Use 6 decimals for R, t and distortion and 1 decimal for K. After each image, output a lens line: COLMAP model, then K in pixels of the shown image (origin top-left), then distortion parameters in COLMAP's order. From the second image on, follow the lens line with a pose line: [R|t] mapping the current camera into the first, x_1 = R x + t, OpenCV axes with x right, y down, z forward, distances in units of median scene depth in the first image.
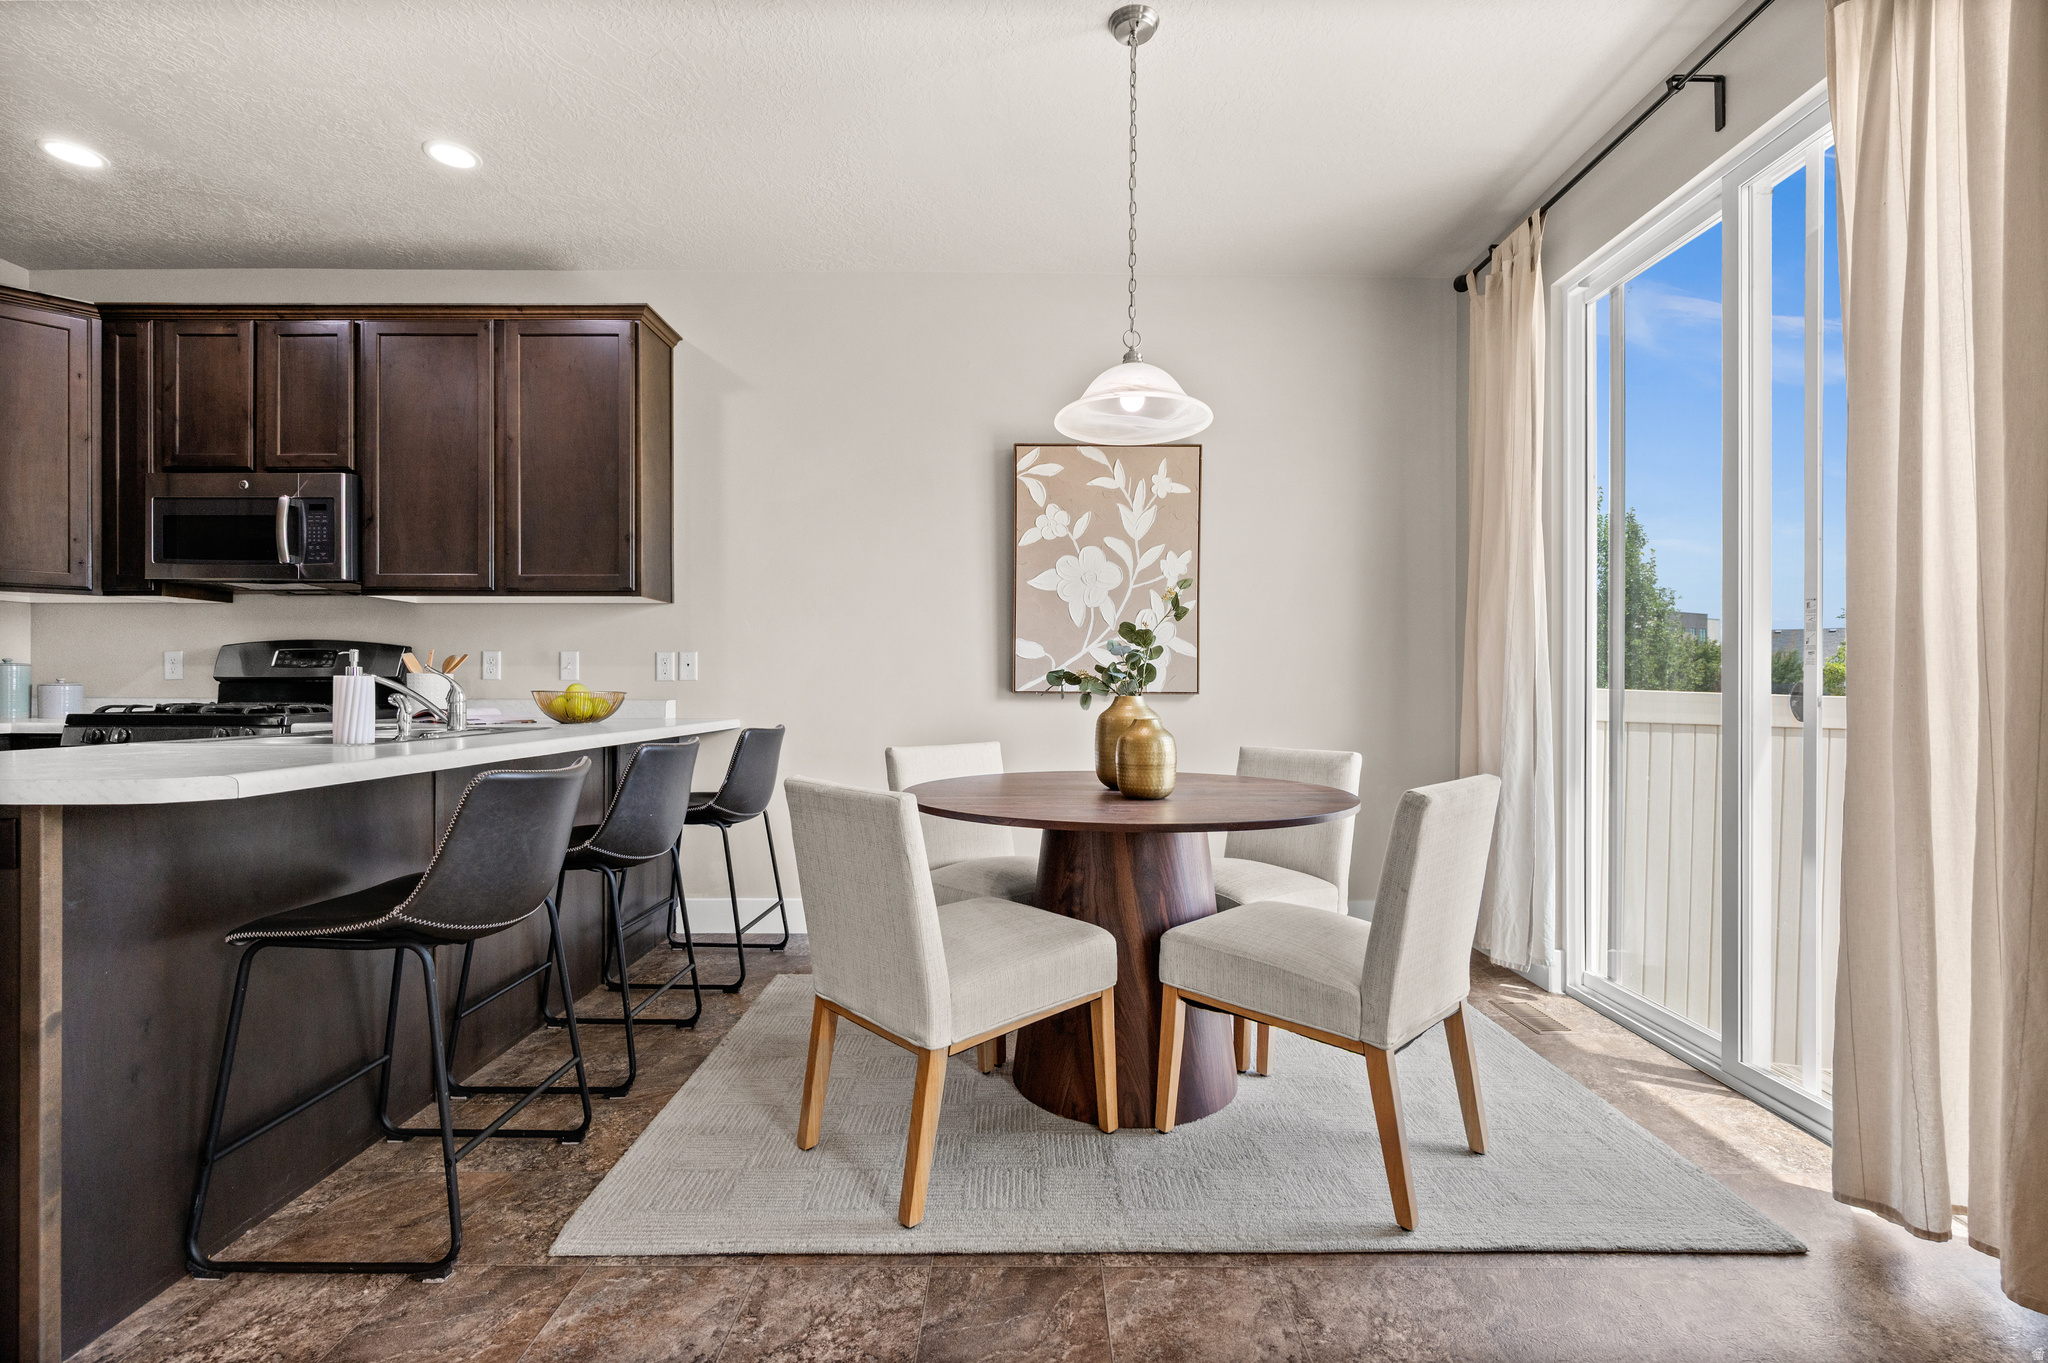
lens RADIAL K [[901.4, 0, 1029.3], [0, 901.4, 681.8], [0, 0, 1]] dist [-0.000550, -0.000669]
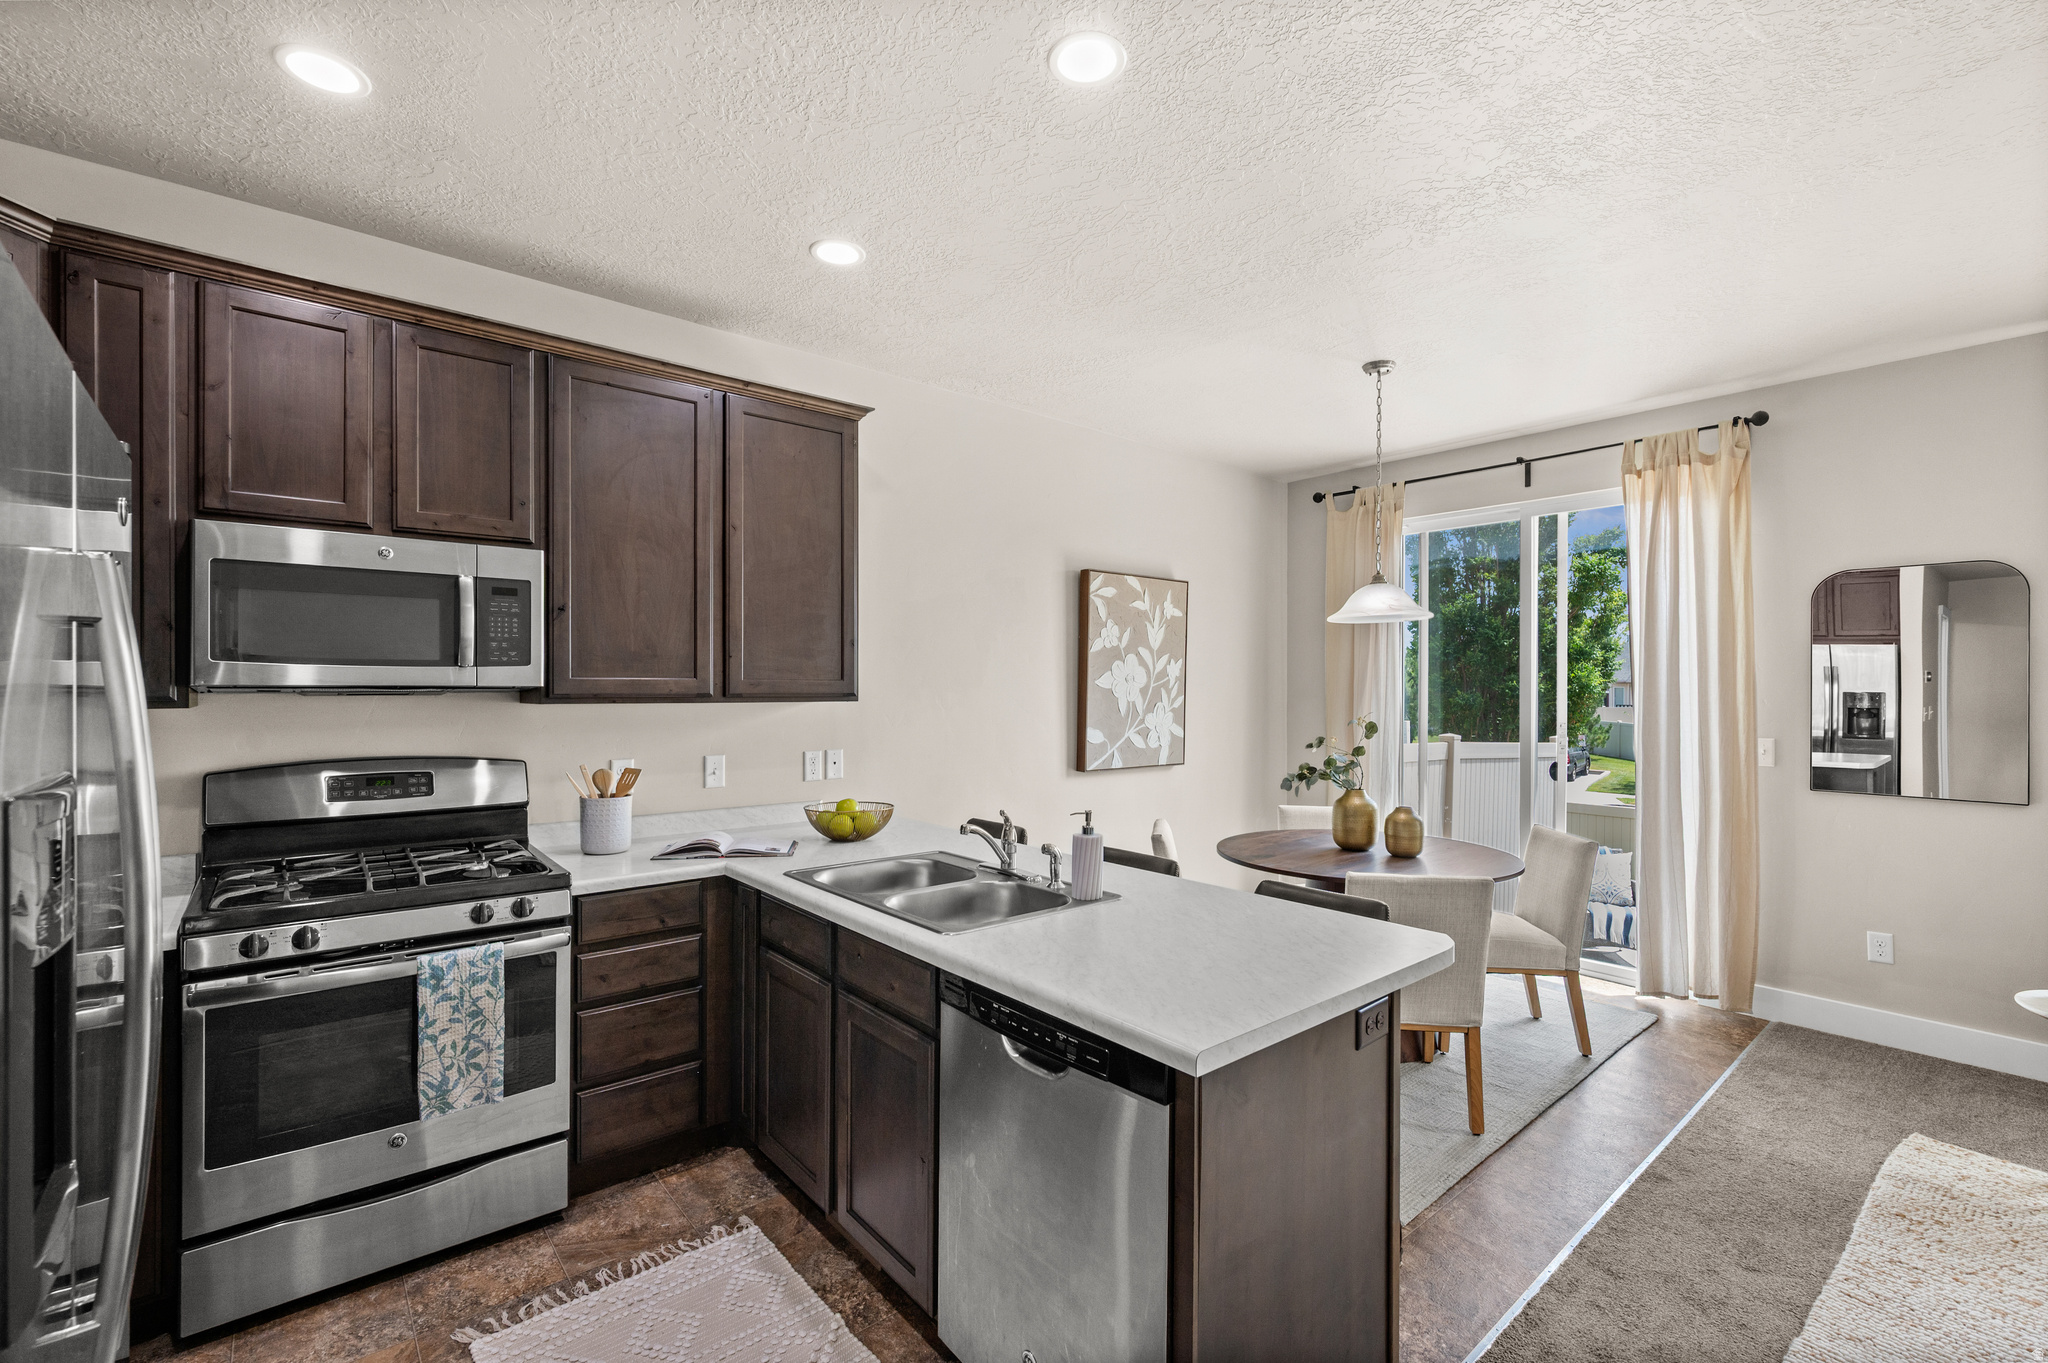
lens RADIAL K [[886.2, 0, 1027.9], [0, 886.2, 687.5], [0, 0, 1]] dist [0.000858, -0.000329]
pose [[0.765347, -0.000381, 0.643618, -0.856651], [-0.005353, 0.999961, 0.006958, -0.110770], [-0.643596, -0.008771, 0.765315, 0.128698]]
